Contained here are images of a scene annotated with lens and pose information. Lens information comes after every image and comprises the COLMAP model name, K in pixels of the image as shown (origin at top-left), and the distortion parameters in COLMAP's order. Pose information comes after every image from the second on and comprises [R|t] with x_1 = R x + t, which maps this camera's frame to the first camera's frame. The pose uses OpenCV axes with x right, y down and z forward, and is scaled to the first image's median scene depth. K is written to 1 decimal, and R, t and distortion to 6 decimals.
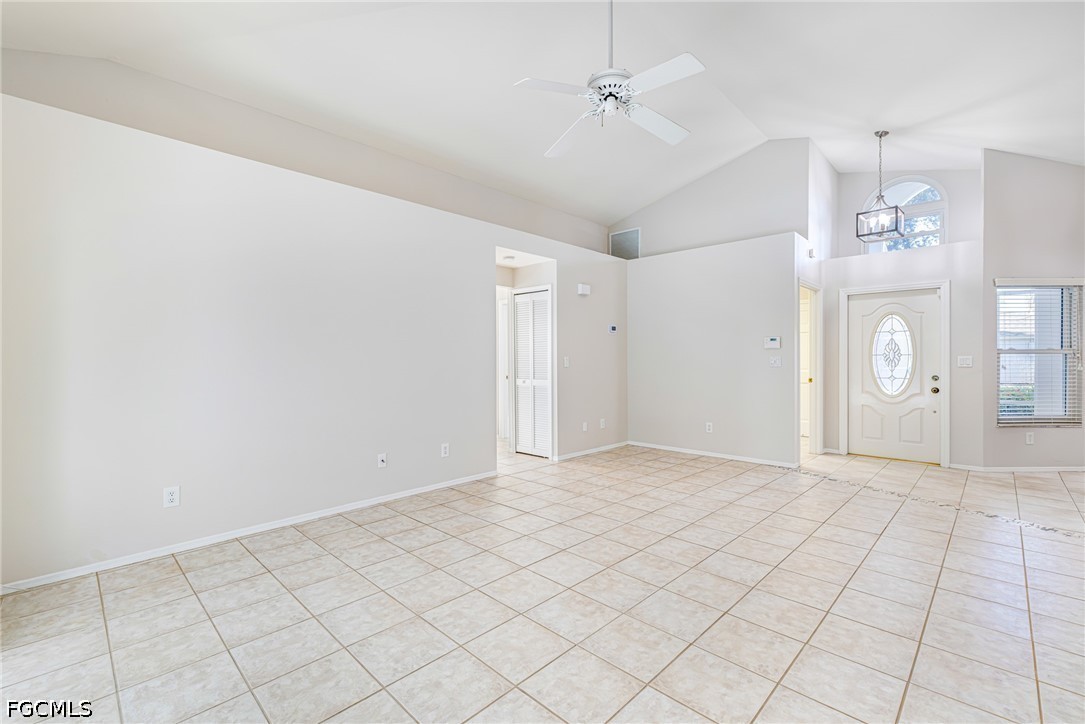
lens RADIAL K [[468.3, 0, 539.2], [0, 468.3, 360.0], [0, 0, 1]] dist [0.000377, -0.000305]
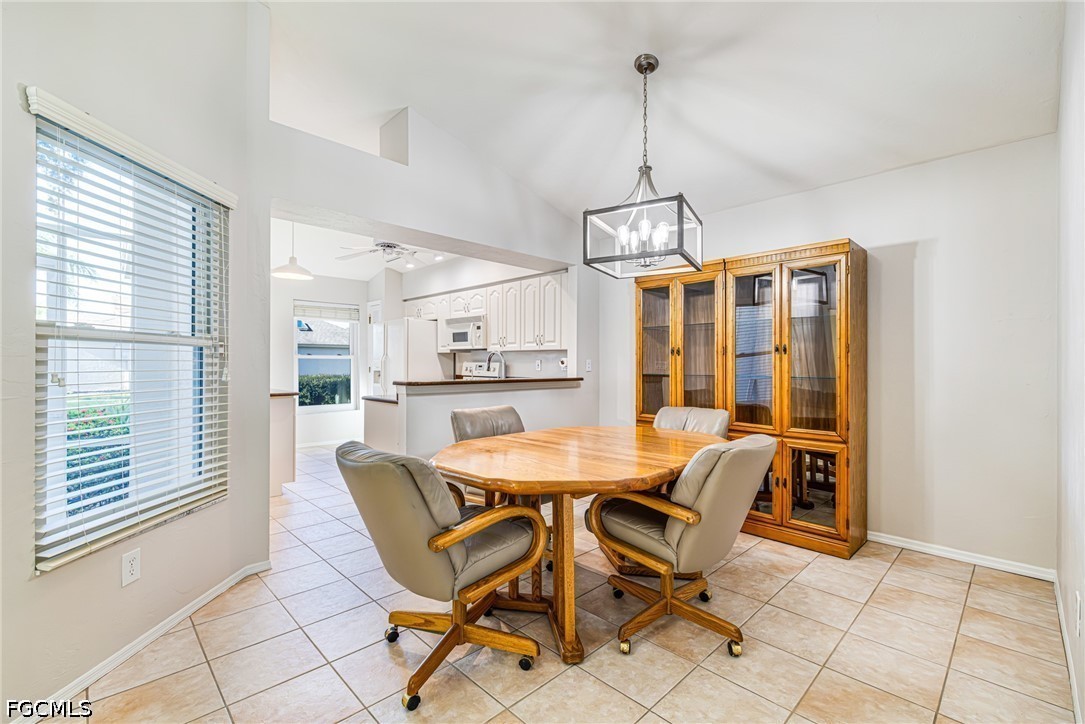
lens RADIAL K [[471.4, 0, 544.5], [0, 471.4, 363.6], [0, 0, 1]] dist [0.002653, -0.000288]
pose [[0.022611, 0.004065, 0.999736, 0.667860], [-0.000721, 0.999992, -0.004050, 0.005251], [-0.999744, -0.000629, 0.022614, 0.651796]]
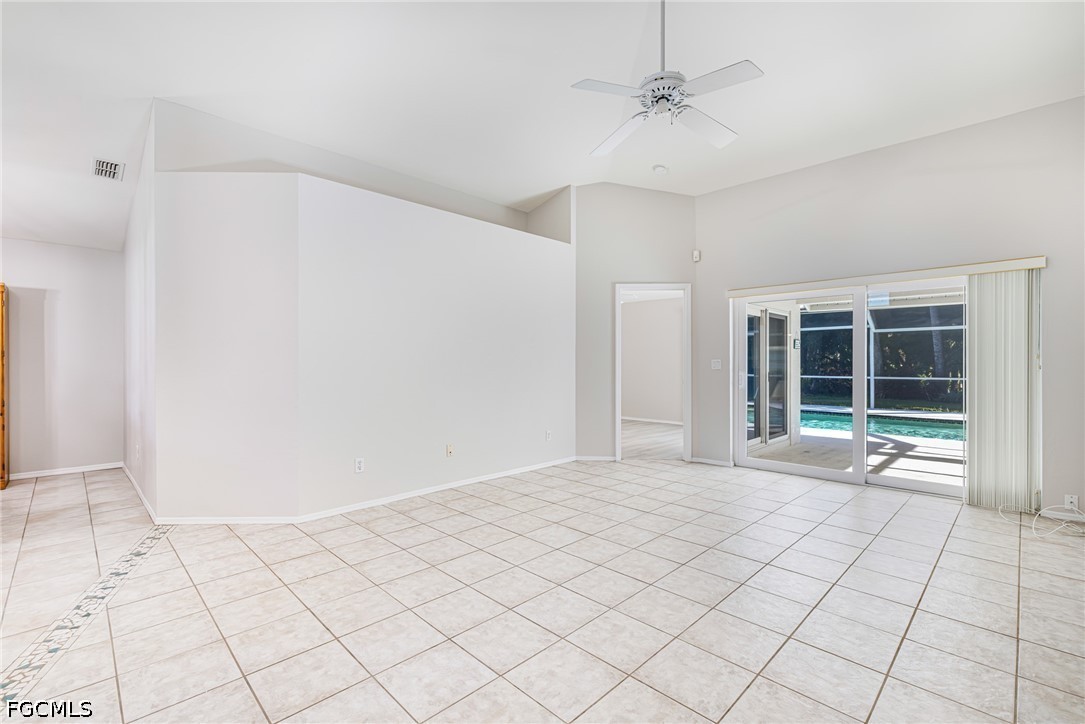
lens RADIAL K [[478.1, 0, 544.1], [0, 478.1, 363.4], [0, 0, 1]] dist [0.000070, -0.000021]
pose [[-0.999951, 0.002753, 0.009486, 0.231571], [0.002803, 0.999982, 0.005257, 0.000705], [-0.009471, 0.005284, -0.999941, 1.176343]]
